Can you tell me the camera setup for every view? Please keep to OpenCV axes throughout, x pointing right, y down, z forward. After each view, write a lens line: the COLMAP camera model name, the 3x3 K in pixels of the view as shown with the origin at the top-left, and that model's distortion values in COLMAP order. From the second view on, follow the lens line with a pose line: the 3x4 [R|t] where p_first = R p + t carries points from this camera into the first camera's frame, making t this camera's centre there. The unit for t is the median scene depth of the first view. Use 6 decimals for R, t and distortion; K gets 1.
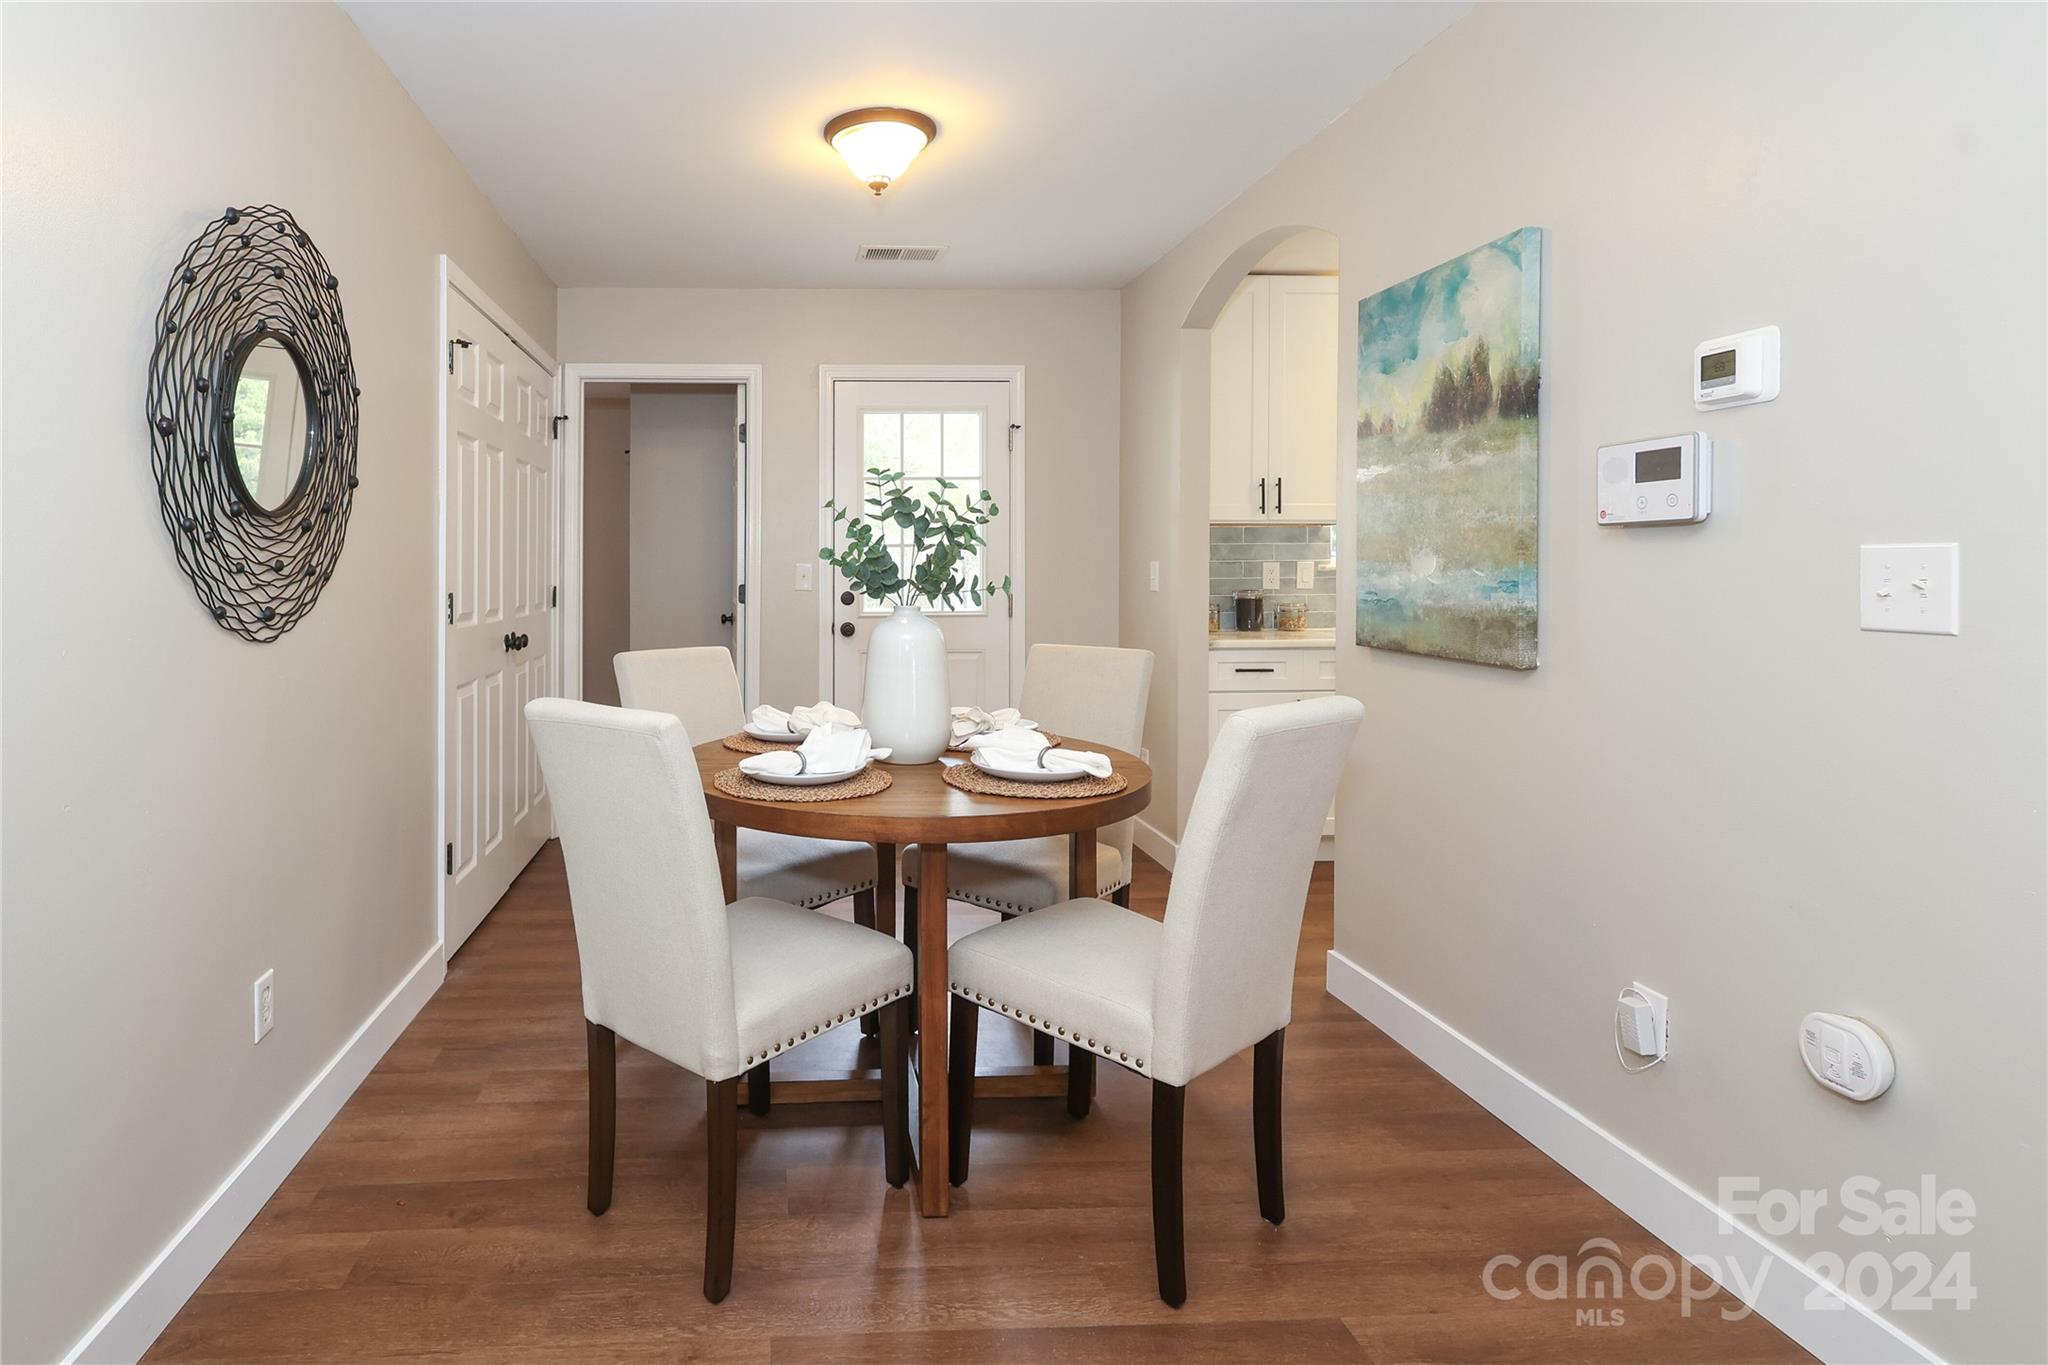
lens RADIAL K [[1035.2, 0, 854.5], [0, 1035.2, 617.7], [0, 0, 1]] dist [-0.020748, 0.000354]
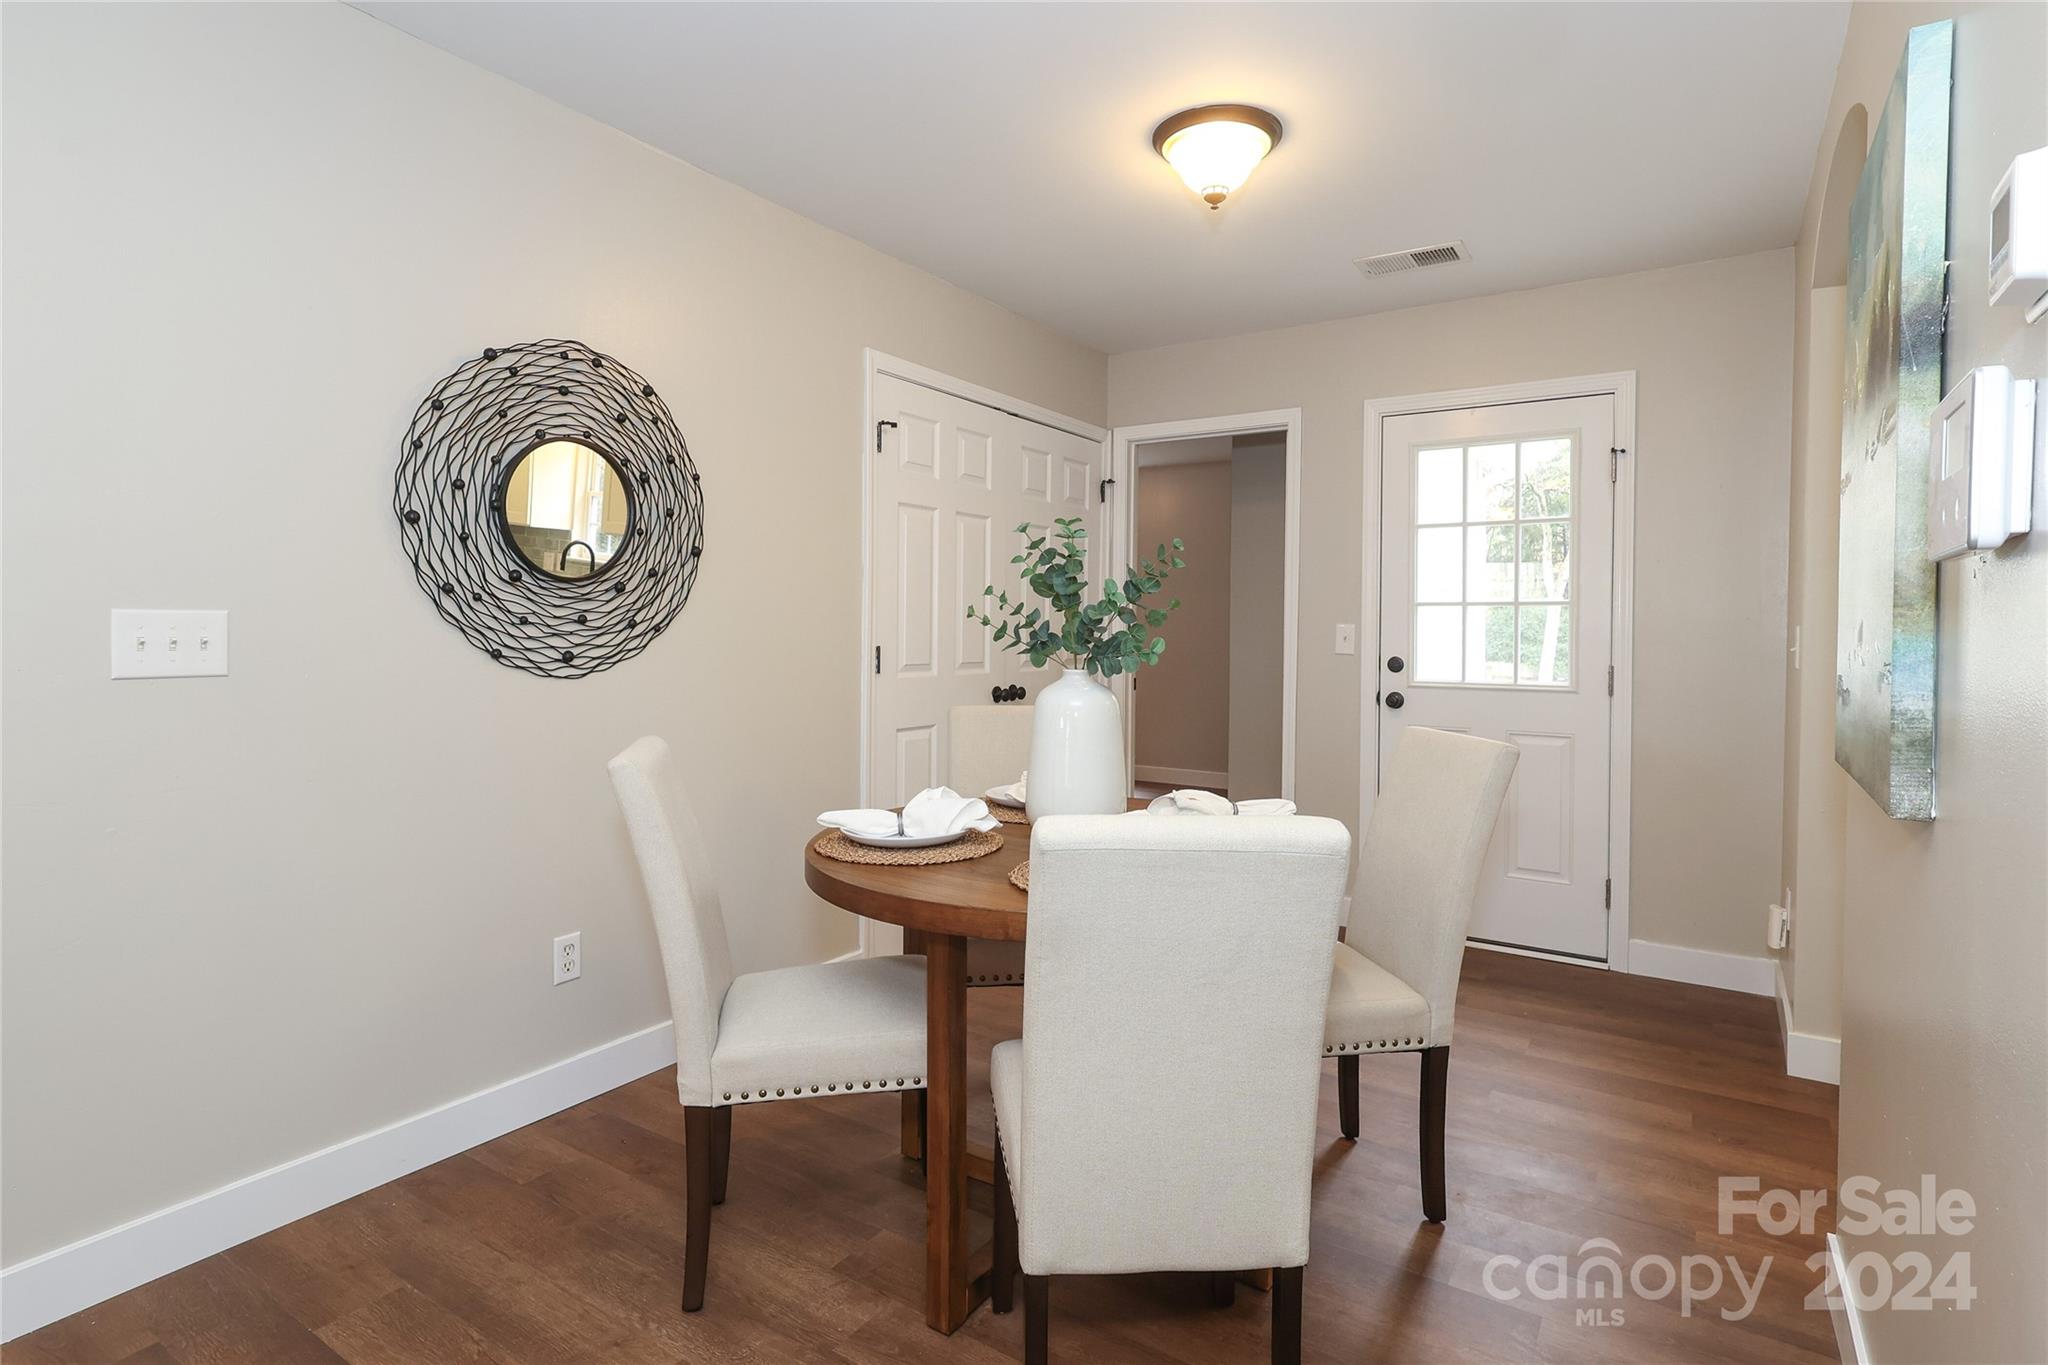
lens RADIAL K [[1031.8, 0, 1053.6], [0, 1031.8, 684.6], [0, 0, 1]] dist [-0.008240, -0.000369]
pose [[0.807332, 0.043924, -0.588460, 0.674165], [-0.040079, 0.999005, 0.019581, -0.017993], [0.588734, 0.007776, 0.808289, 0.307082]]
